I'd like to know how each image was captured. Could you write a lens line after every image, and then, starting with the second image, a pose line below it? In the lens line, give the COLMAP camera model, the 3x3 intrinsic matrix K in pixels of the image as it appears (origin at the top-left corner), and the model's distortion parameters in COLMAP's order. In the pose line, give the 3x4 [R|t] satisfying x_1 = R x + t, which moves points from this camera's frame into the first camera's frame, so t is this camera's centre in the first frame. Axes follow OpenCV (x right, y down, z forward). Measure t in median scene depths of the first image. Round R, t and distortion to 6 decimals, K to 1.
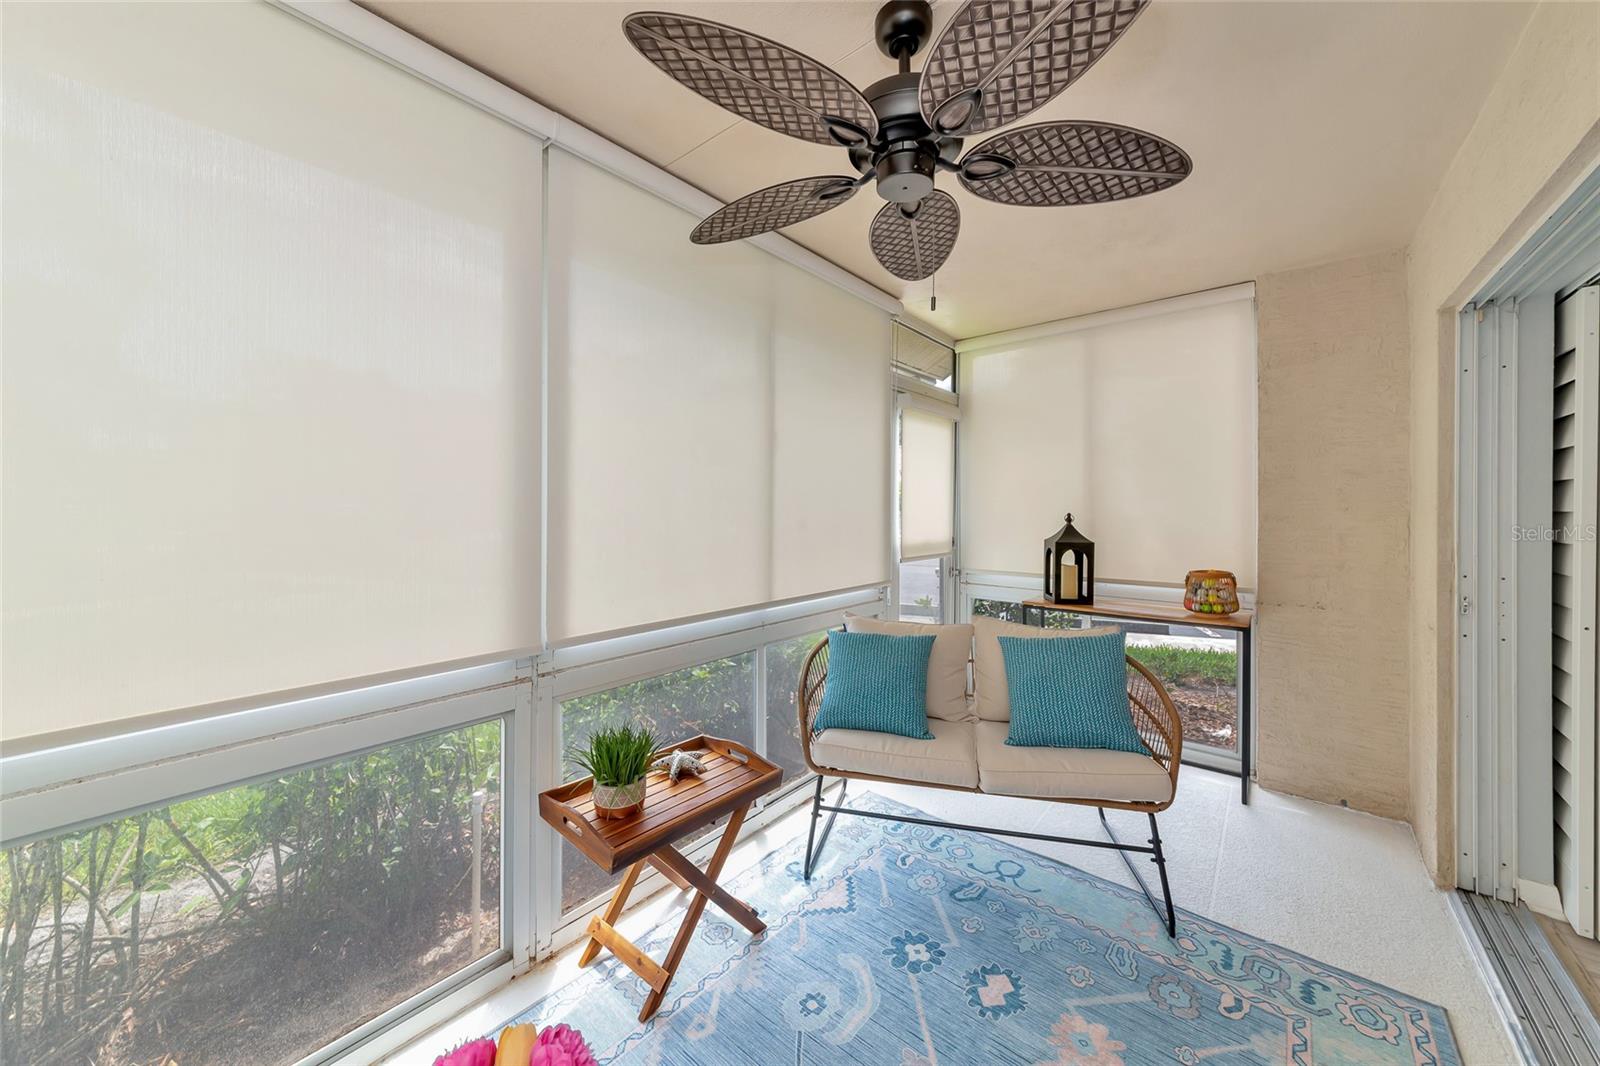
lens RADIAL K [[567.7, 0, 793.9], [0, 567.7, 503.9], [0, 0, 1]] dist [-0.000578, -0.000052]
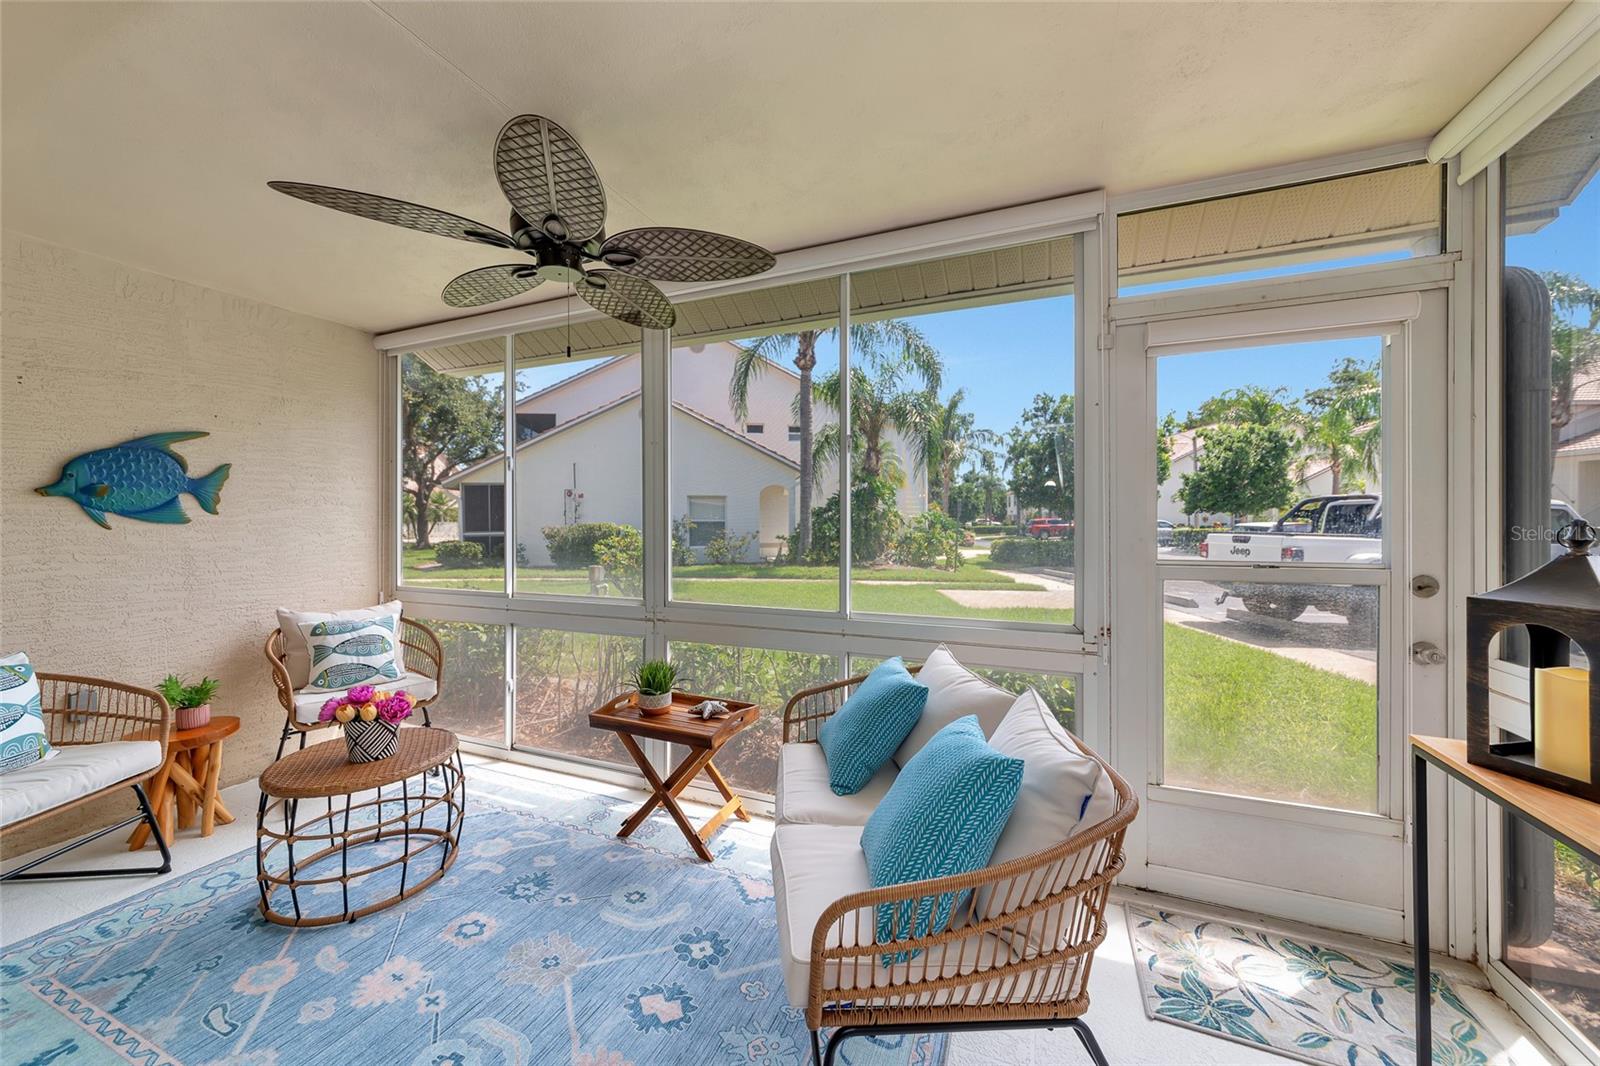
lens RADIAL K [[586.0, 0, 802.6], [0, 586.0, 520.4], [0, 0, 1]] dist [0.002038, 0.000169]
pose [[0.316918, -0.004573, -0.948442, 1.211363], [0.010301, 0.999946, -0.001380, 0.015854], [0.948397, -0.009333, 0.316948, 0.794412]]
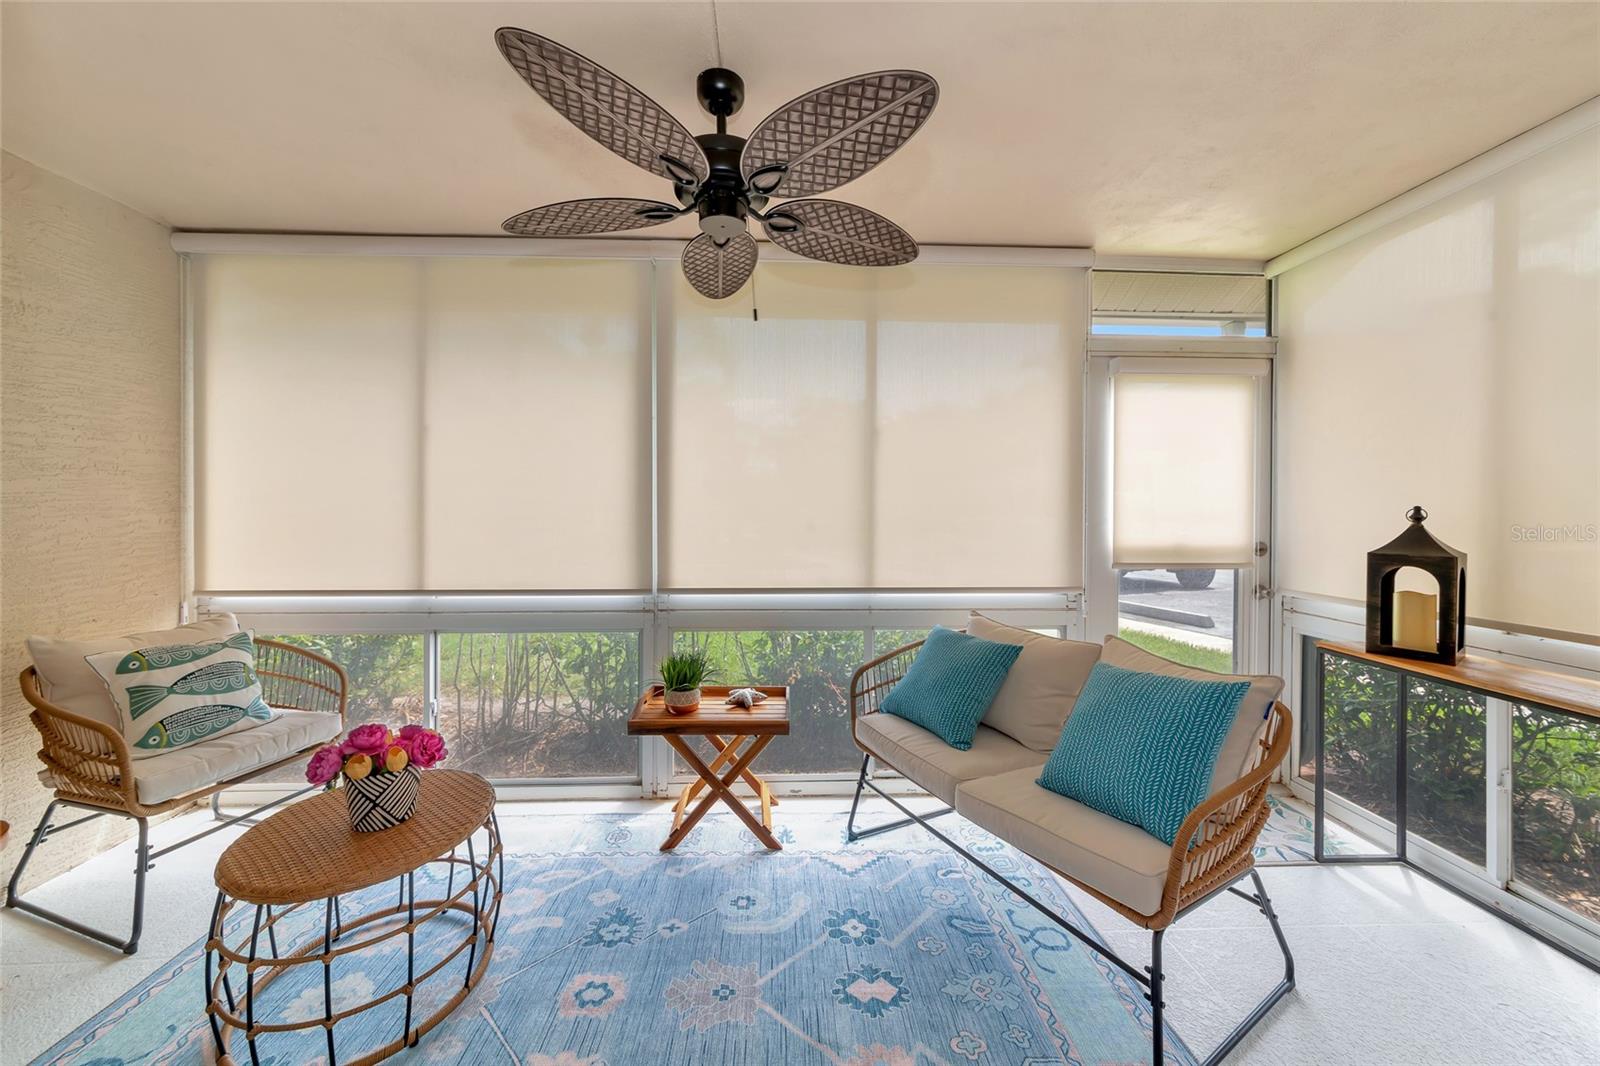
lens RADIAL K [[564.2, 0, 802.1], [0, 564.2, 507.7], [0, 0, 1]] dist [0.000613, -0.000076]
pose [[0.689583, -0.000937, -0.724206, 0.843400], [0.005720, 0.999975, 0.004153, 0.020538], [0.724184, -0.007006, 0.689571, 0.216094]]
